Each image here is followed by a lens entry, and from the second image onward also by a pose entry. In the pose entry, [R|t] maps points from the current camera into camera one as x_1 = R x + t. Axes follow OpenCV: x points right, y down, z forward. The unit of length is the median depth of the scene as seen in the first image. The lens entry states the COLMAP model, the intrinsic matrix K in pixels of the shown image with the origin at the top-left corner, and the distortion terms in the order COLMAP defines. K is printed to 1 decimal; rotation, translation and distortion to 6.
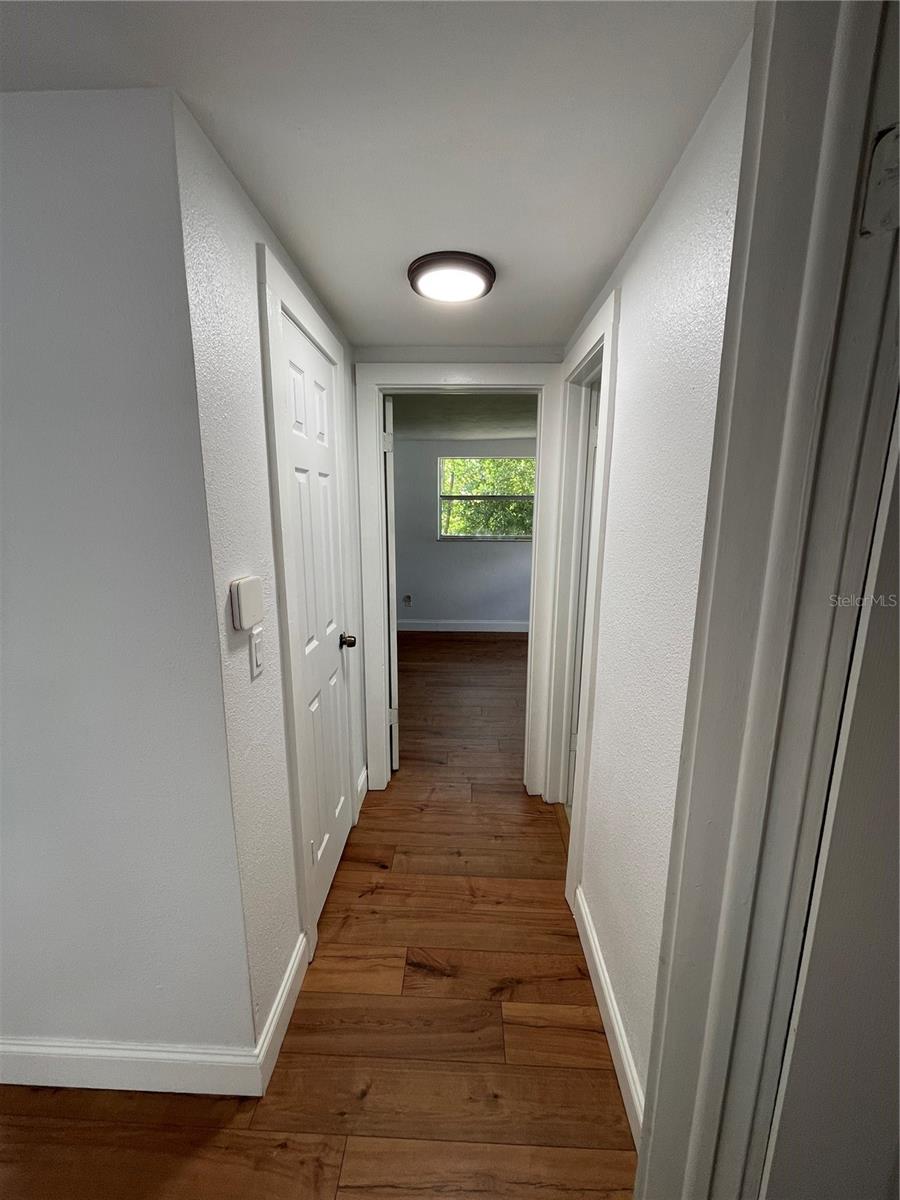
lens RADIAL K [[483.8, 0, 446.3], [0, 483.8, 598.5], [0, 0, 1]] dist [-0.001566, 0.000039]
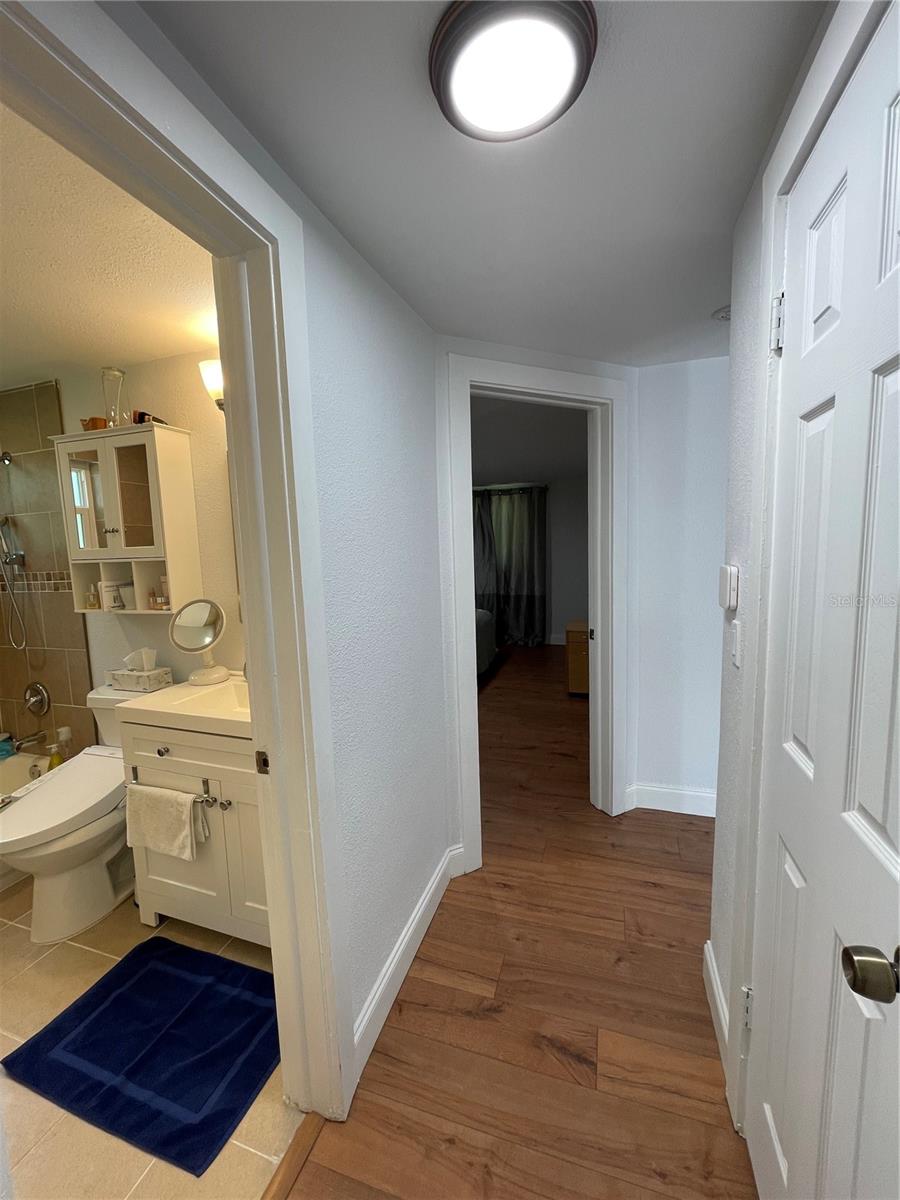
lens RADIAL K [[483.8, 0, 446.3], [0, 483.8, 598.5], [0, 0, 1]] dist [-0.001566, 0.000039]
pose [[-0.960177, -0.004829, 0.279352, -0.067114], [0.082440, 0.950437, 0.299789, -0.264419], [-0.266954, 0.310880, -0.912189, 1.627045]]
